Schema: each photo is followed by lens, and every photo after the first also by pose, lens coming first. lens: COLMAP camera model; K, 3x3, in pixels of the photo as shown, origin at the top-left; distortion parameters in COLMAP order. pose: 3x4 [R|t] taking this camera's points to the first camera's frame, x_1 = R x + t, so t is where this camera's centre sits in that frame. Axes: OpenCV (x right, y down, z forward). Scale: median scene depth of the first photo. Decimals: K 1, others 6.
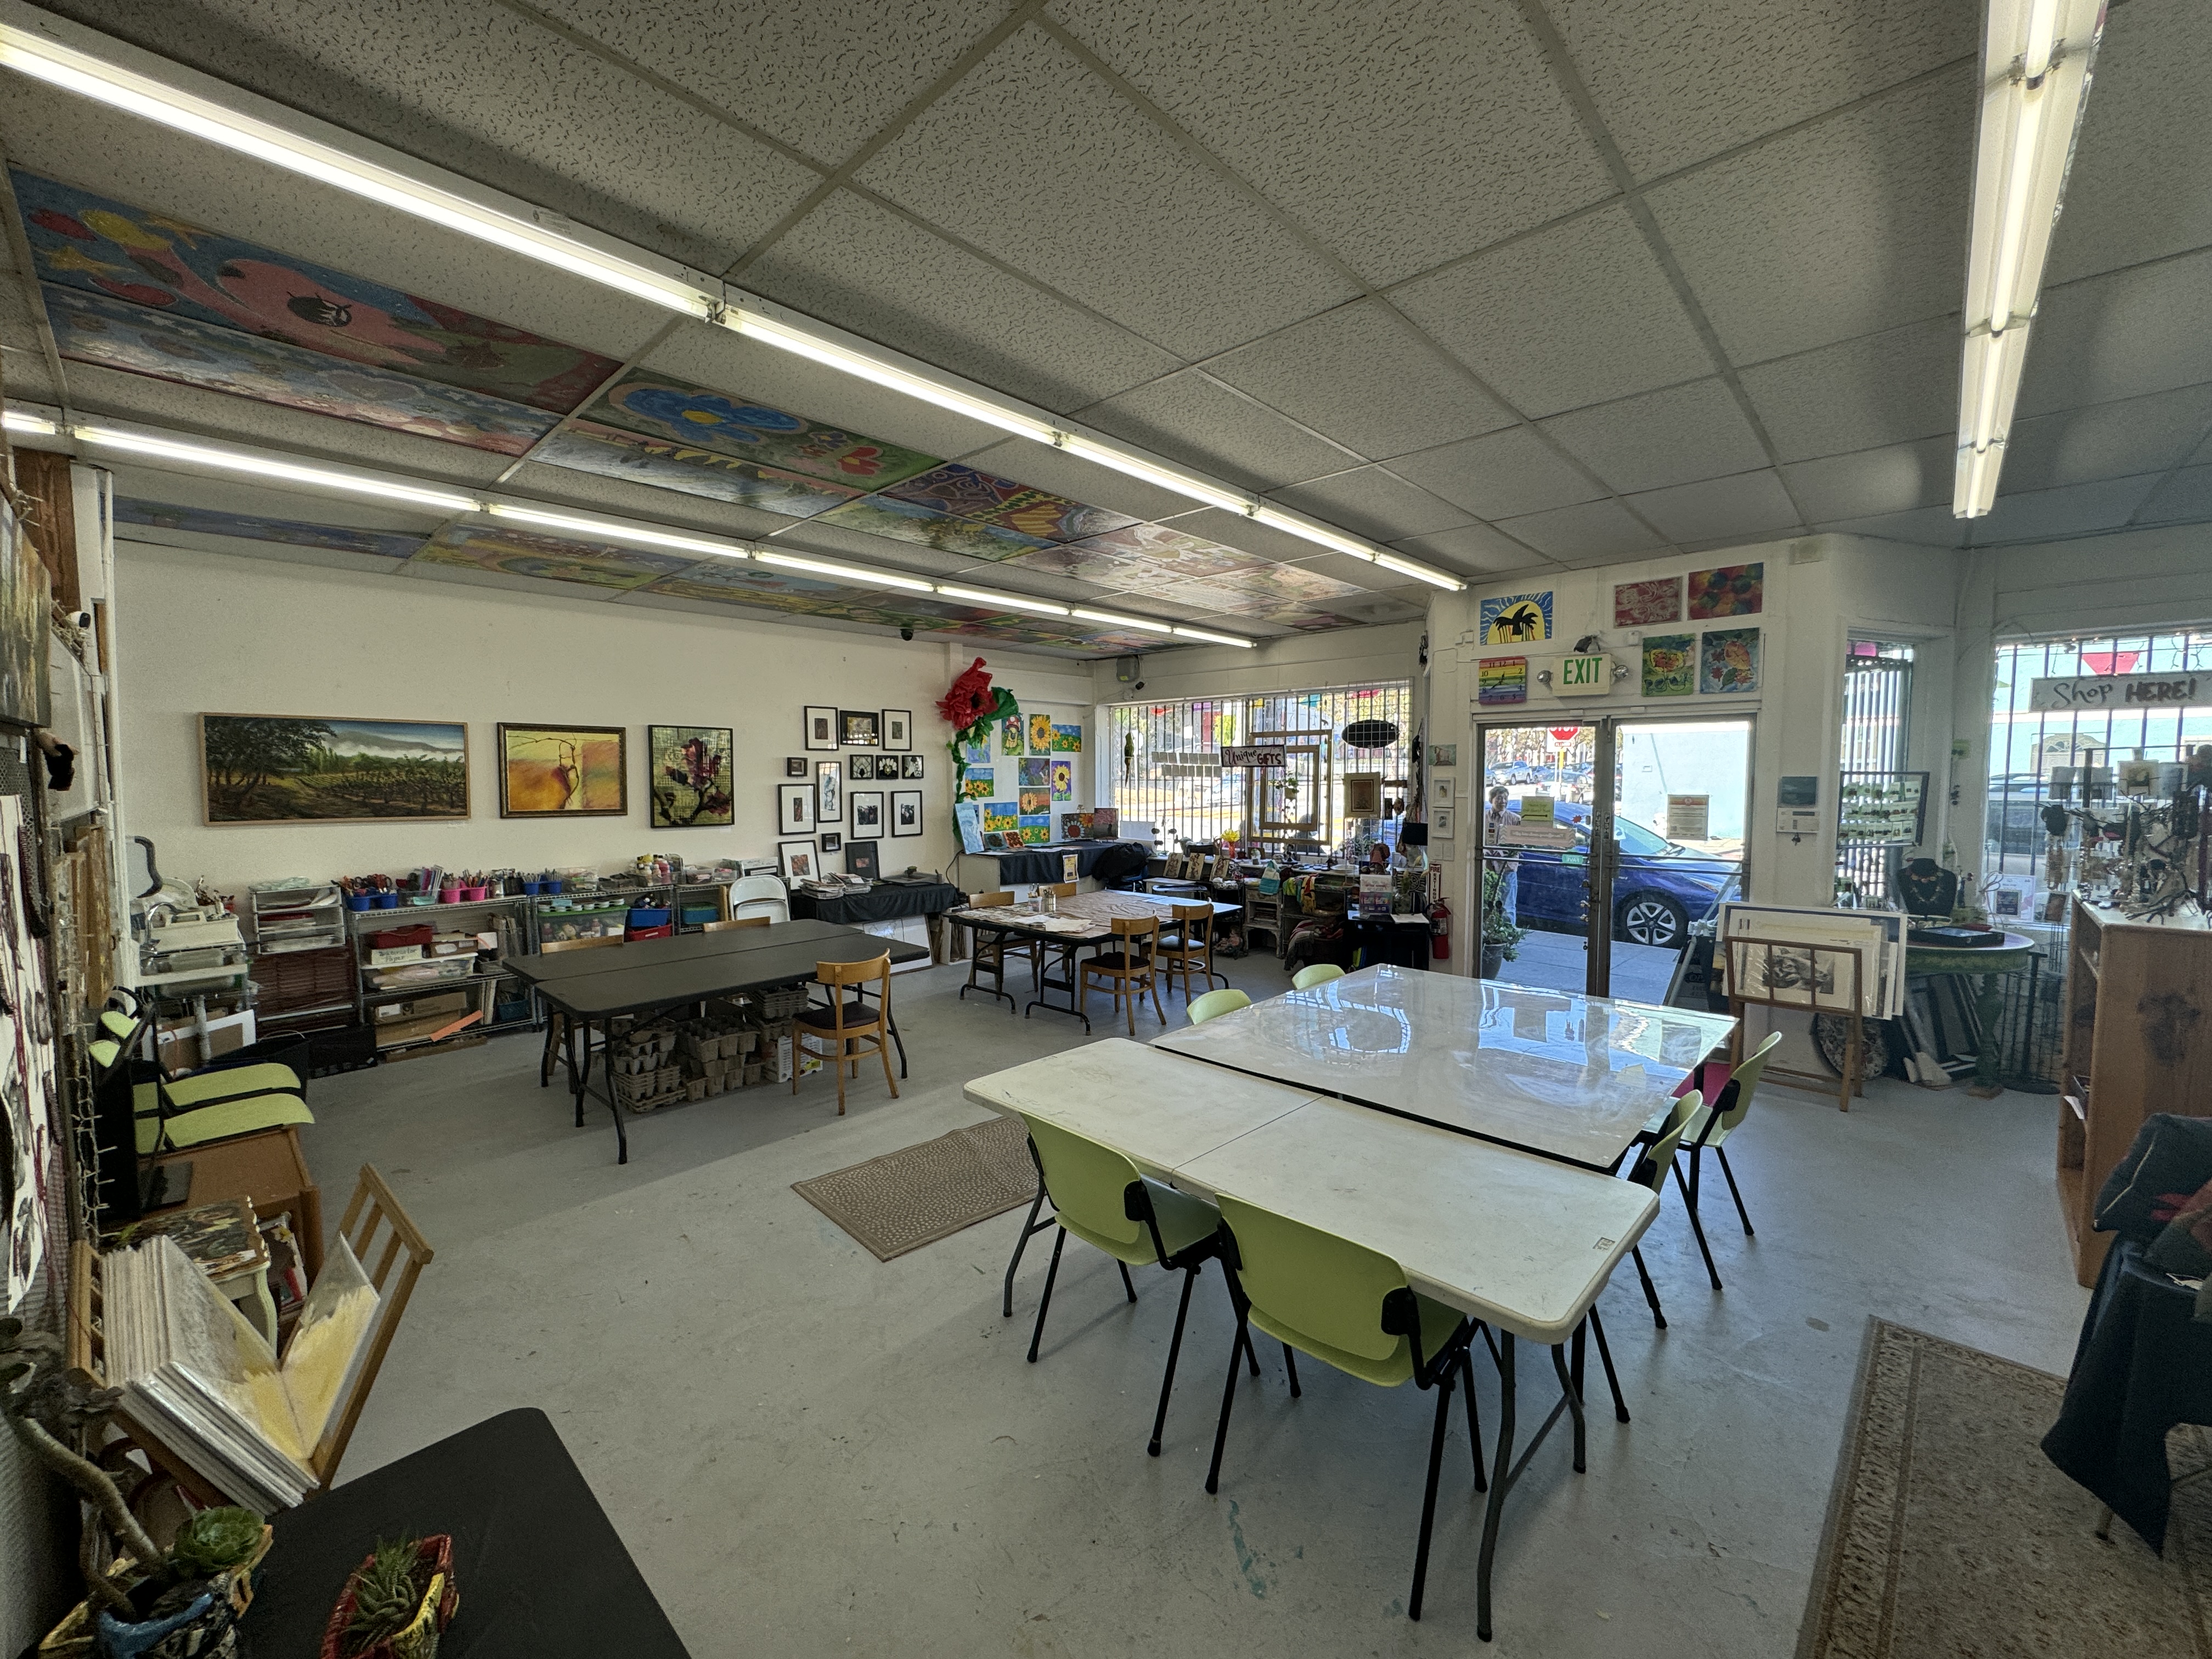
lens RADIAL K [[880.6, 0, 1106.1], [0, 880.6, 828.4], [0, 0, 1]] dist [-0.000382, -0.000461]
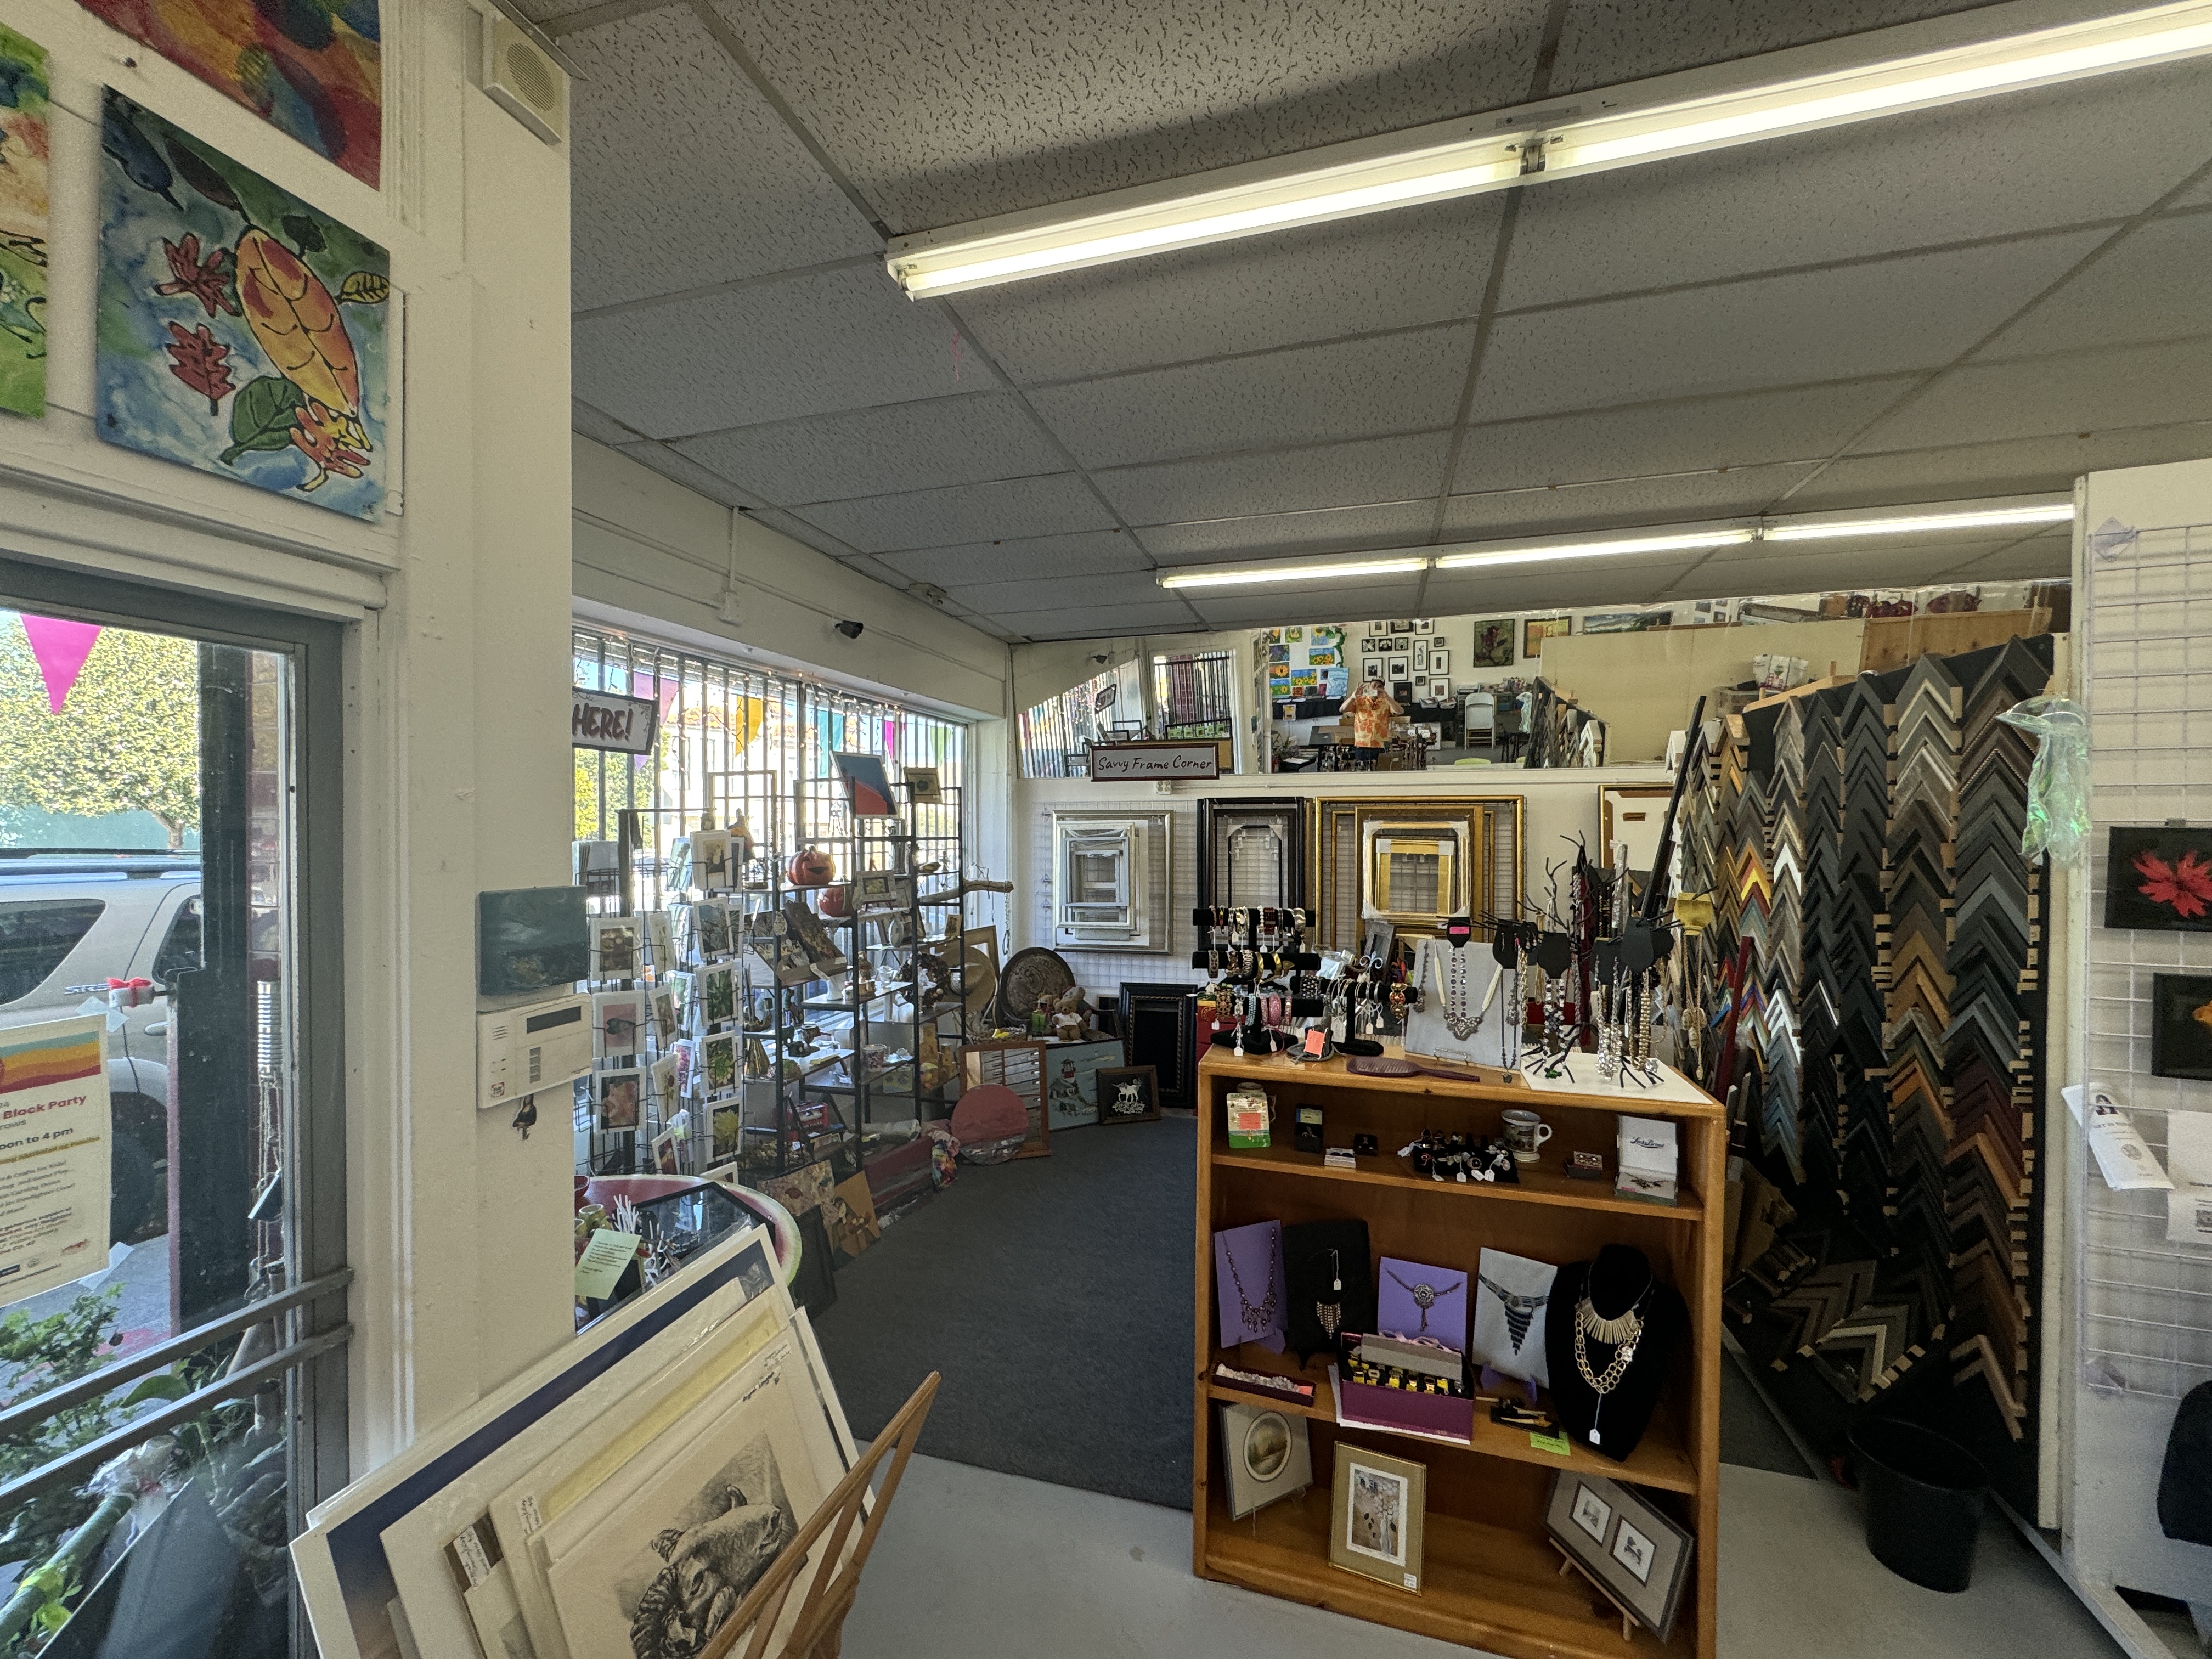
lens RADIAL K [[880.6, 0, 1101.1], [0, 880.6, 832.6], [0, 0, 1]] dist [-0.000382, -0.000461]
pose [[-0.458049, -0.002938, 0.888922, 0.358856], [0.059788, 0.997628, 0.034105, -0.058696], [-0.886914, 0.068768, -0.456787, 0.752976]]
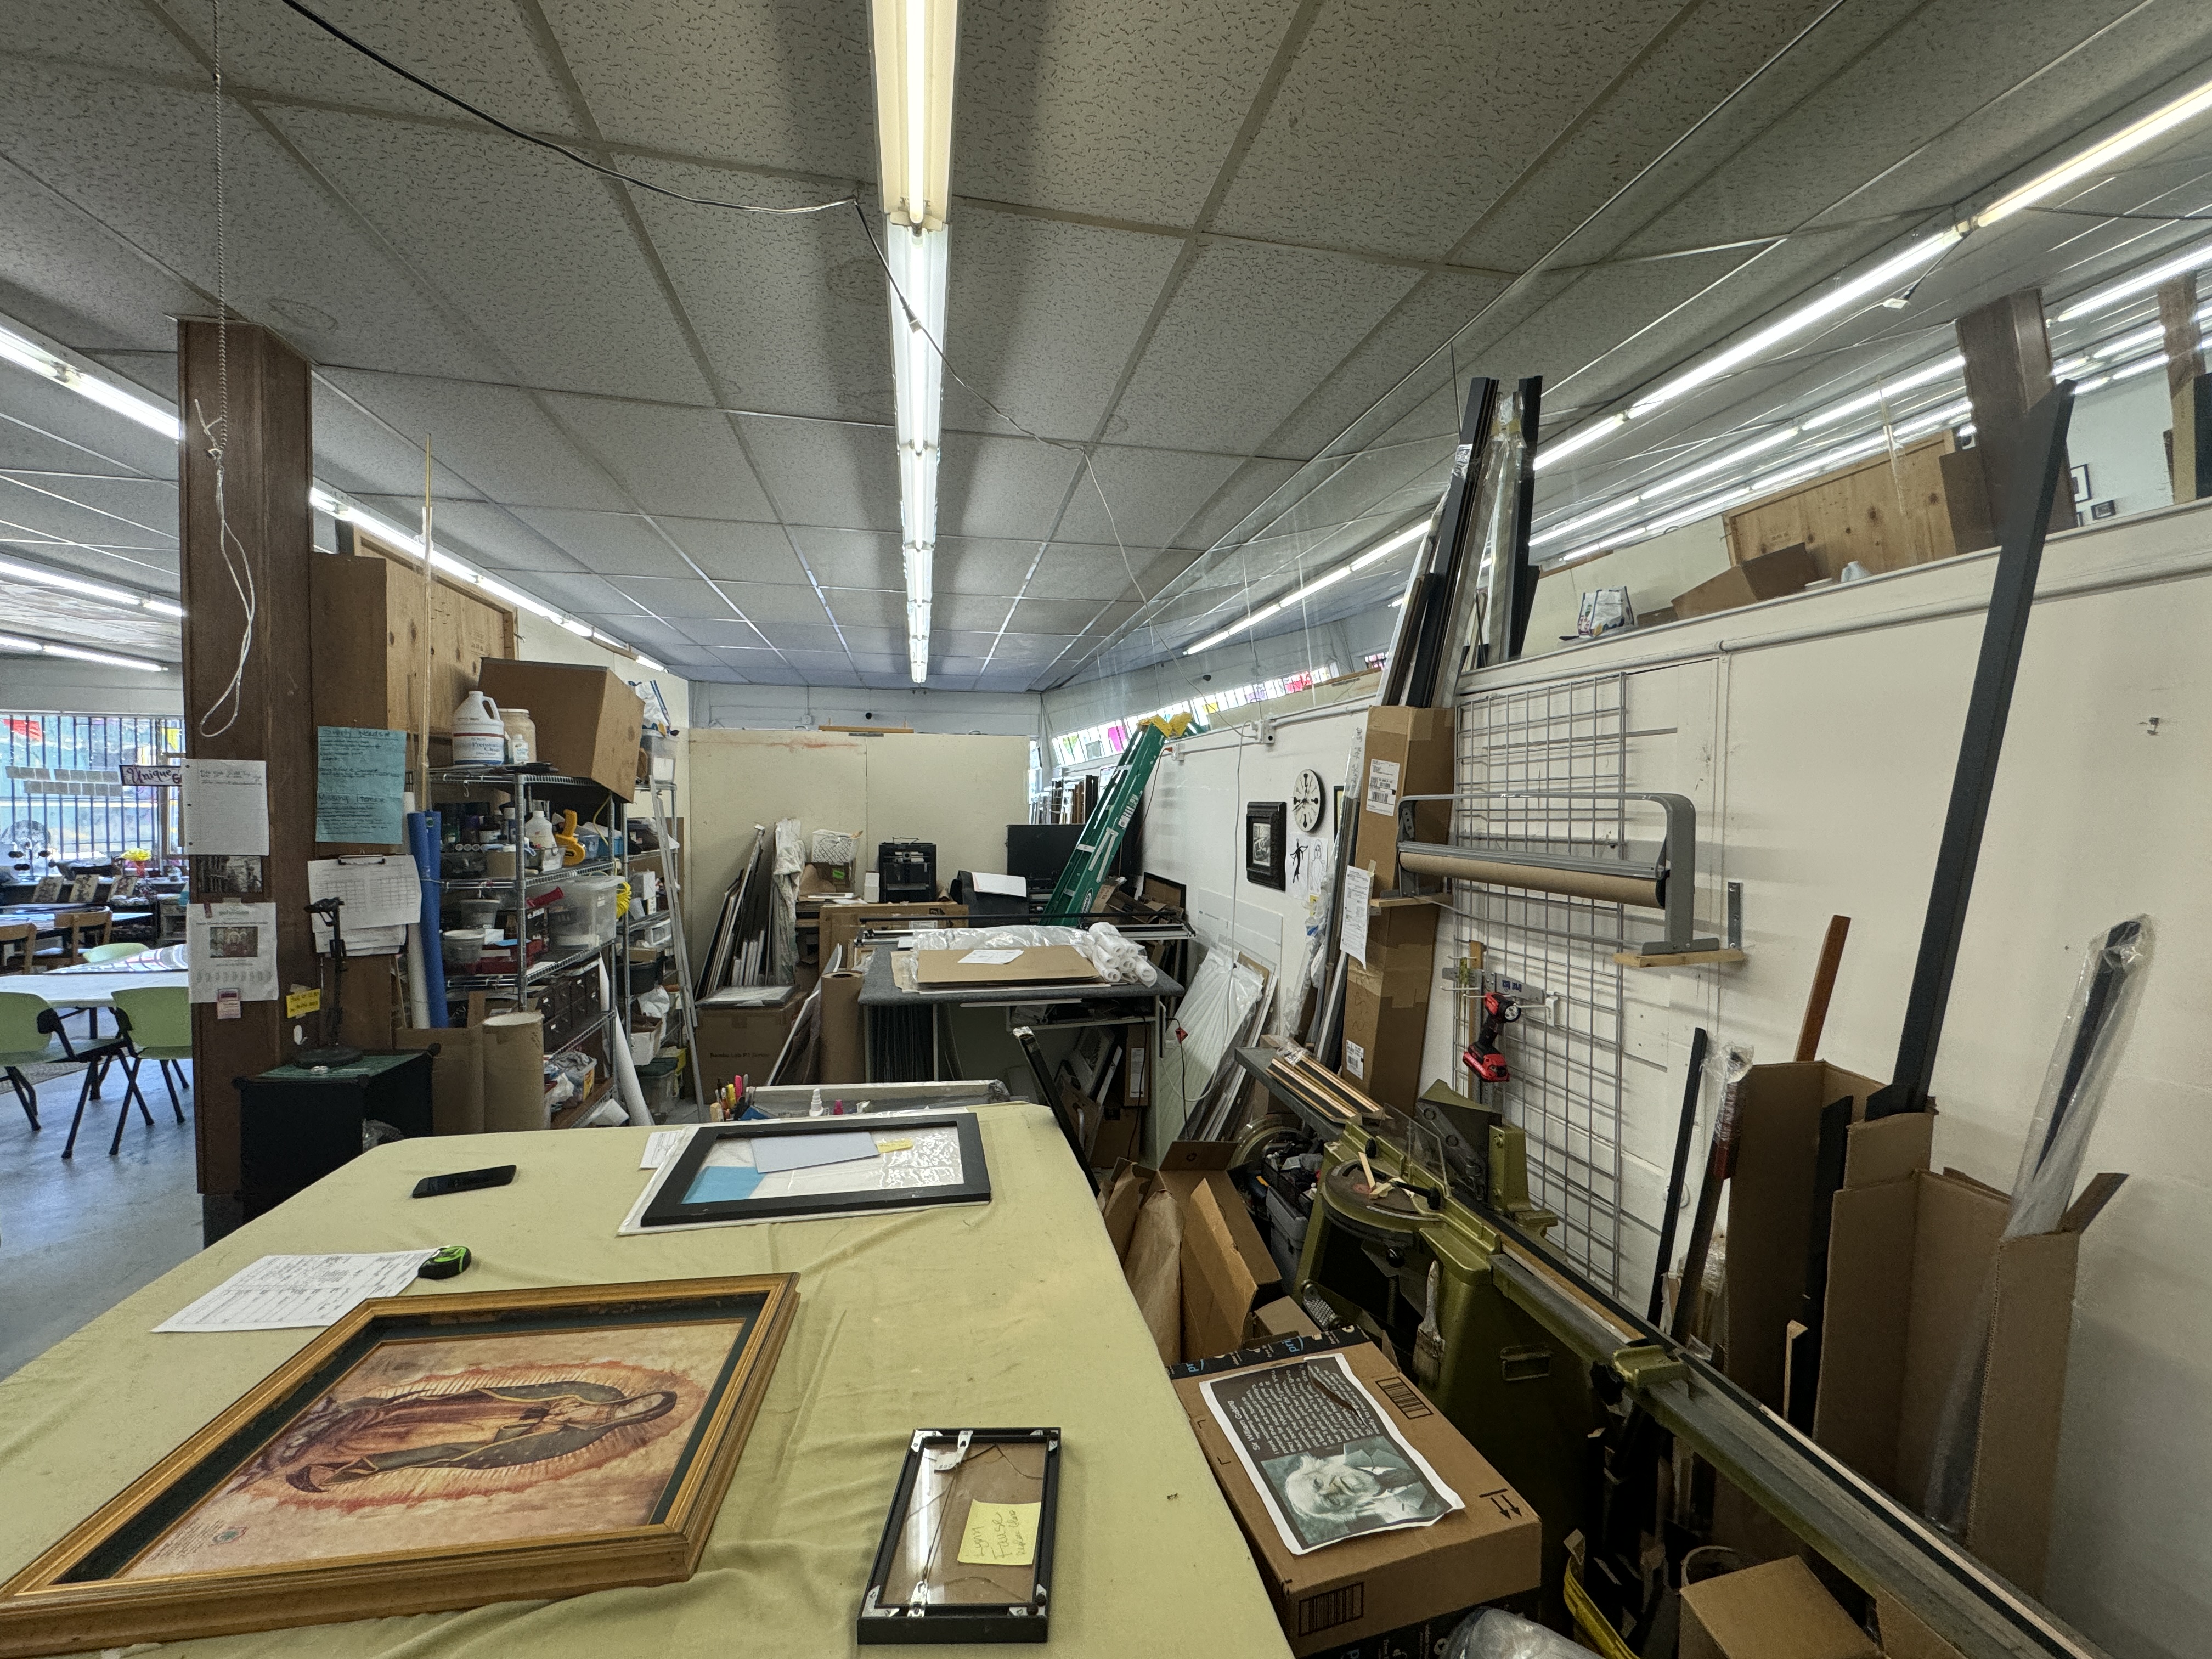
lens RADIAL K [[880.6, 0, 1113.8], [0, 880.6, 833.0], [0, 0, 1]] dist [-0.000382, -0.000461]
pose [[0.566174, -0.018452, 0.824079, -0.075170], [0.036680, 0.999323, -0.002825, 0.038738], [-0.823469, 0.031826, 0.566468, -0.673630]]
